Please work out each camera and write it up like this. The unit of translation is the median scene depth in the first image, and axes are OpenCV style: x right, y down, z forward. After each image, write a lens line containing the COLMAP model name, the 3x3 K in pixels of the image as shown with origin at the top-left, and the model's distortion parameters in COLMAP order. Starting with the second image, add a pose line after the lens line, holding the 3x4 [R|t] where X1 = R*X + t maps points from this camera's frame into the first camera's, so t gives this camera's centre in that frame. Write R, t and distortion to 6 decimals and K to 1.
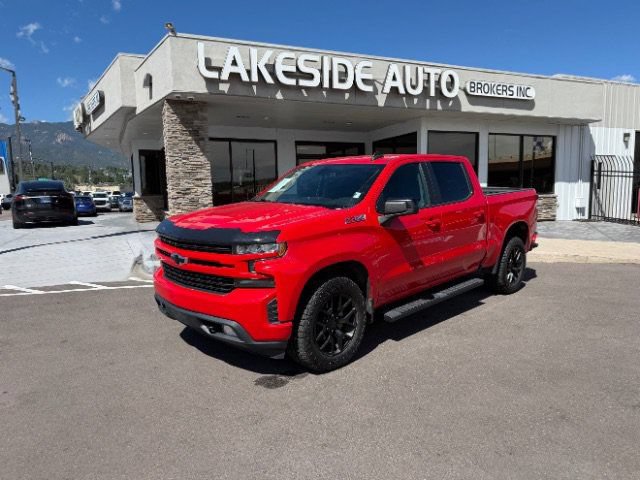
lens RADIAL K [[452.0, 0, 322.8], [0, 452.0, 243.4], [0, 0, 1]] dist [0.028592, -0.040771]
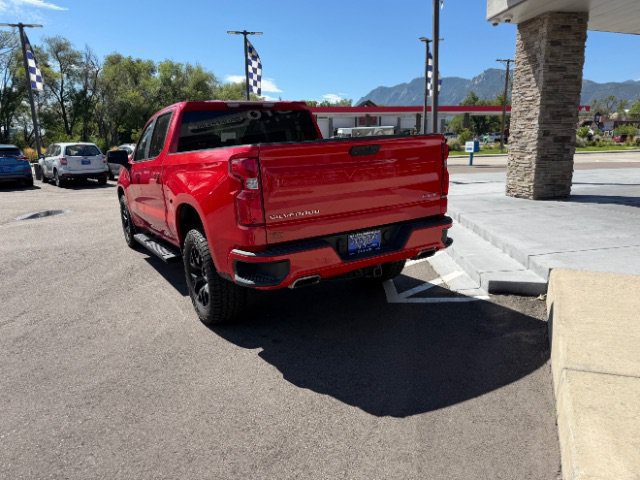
lens RADIAL K [[452.0, 0, 316.2], [0, 452.0, 244.0], [0, 0, 1]] dist [0.028592, -0.040771]
pose [[-0.251220, 0.230746, -0.940024, 0.624392], [-0.084530, 0.962229, 0.258787, -0.106133], [0.964232, 0.144473, -0.222227, 0.856093]]
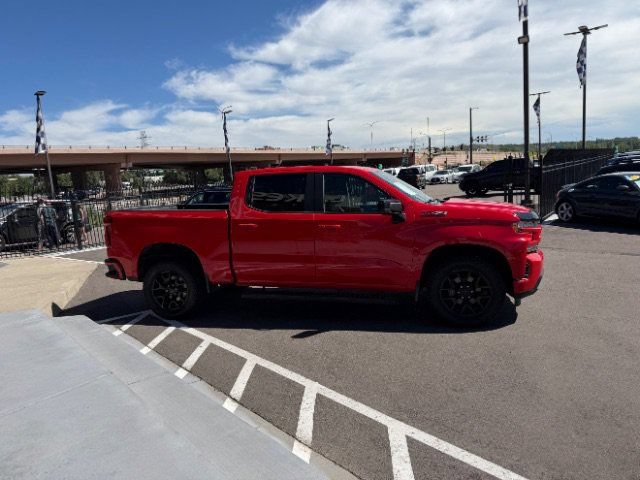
lens RADIAL K [[452.0, 0, 324.2], [0, 452.0, 250.2], [0, 0, 1]] dist [0.028592, -0.040771]
pose [[-0.495118, -0.093549, 0.863775, -0.494645], [0.176397, 0.962657, 0.205369, -0.129492], [-0.850730, 0.254049, -0.460127, 0.905552]]
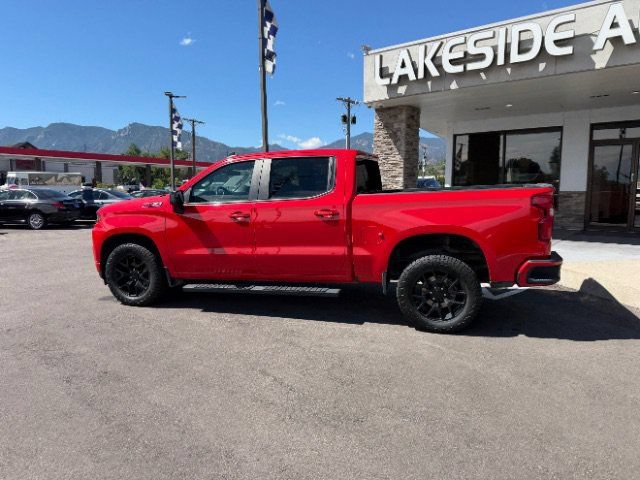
lens RADIAL K [[452.0, 0, 315.6], [0, 452.0, 241.0], [0, 0, 1]] dist [0.028592, -0.040771]
pose [[0.452085, 0.115163, -0.884509, 0.640436], [-0.113120, 0.991026, 0.071214, -0.042555], [0.884773, 0.067861, 0.461056, 0.335635]]
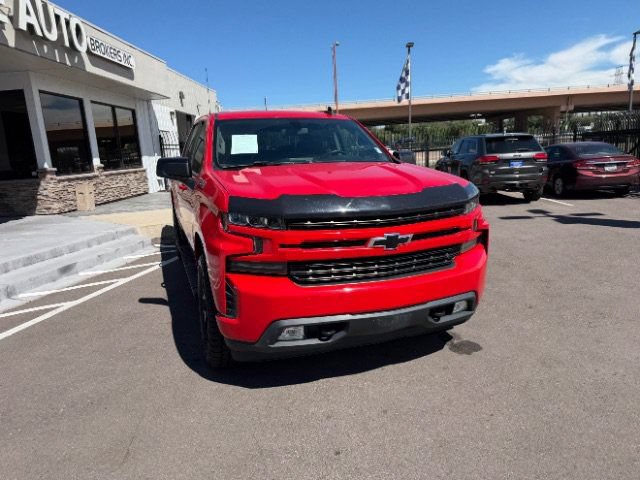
lens RADIAL K [[452.0, 0, 316.2], [0, 452.0, 244.1], [0, 0, 1]] dist [0.028592, -0.040771]
pose [[0.428331, -0.191780, 0.883036, -0.385602], [0.155973, 0.978242, 0.136800, -0.028656], [-0.890059, 0.079134, 0.448924, 0.314272]]
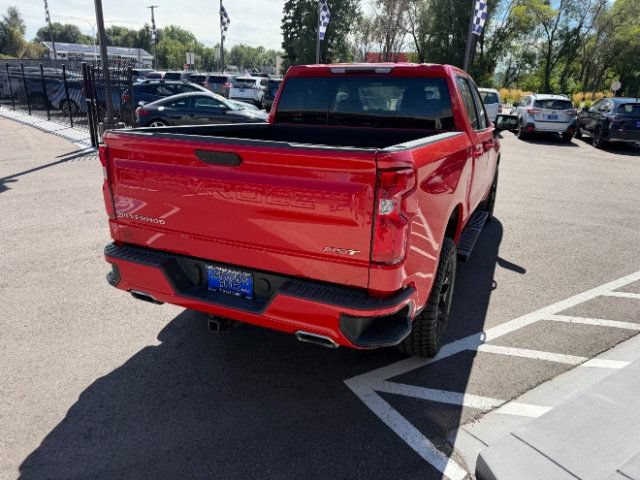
lens RADIAL K [[457.0, 0, 319.2], [0, 457.0, 243.0], [0, 0, 1]] dist [0.003391, -0.008270]
pose [[-0.939389, 0.095806, -0.329194, 0.321342], [-0.062930, 0.895669, 0.440247, -0.155094], [0.337027, 0.434279, -0.835353, 1.035007]]
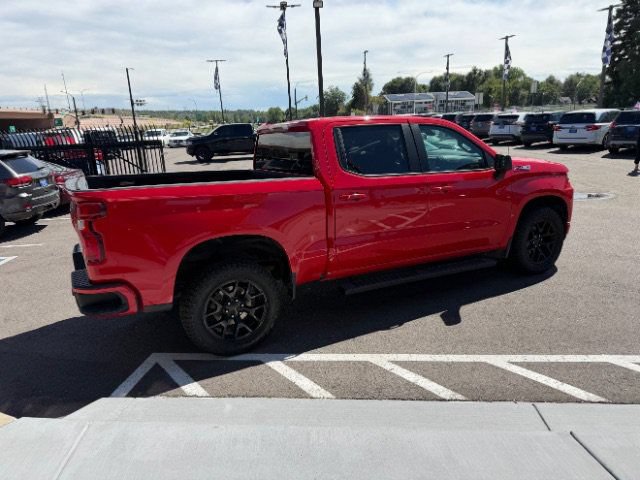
lens RADIAL K [[452.0, 0, 322.7], [0, 452.0, 248.1], [0, 0, 1]] dist [0.028592, -0.040771]
pose [[-0.951191, -0.026161, 0.307492, -0.049683], [0.094600, 0.923712, 0.371224, -0.173070], [-0.293745, 0.382194, -0.876151, 1.112553]]
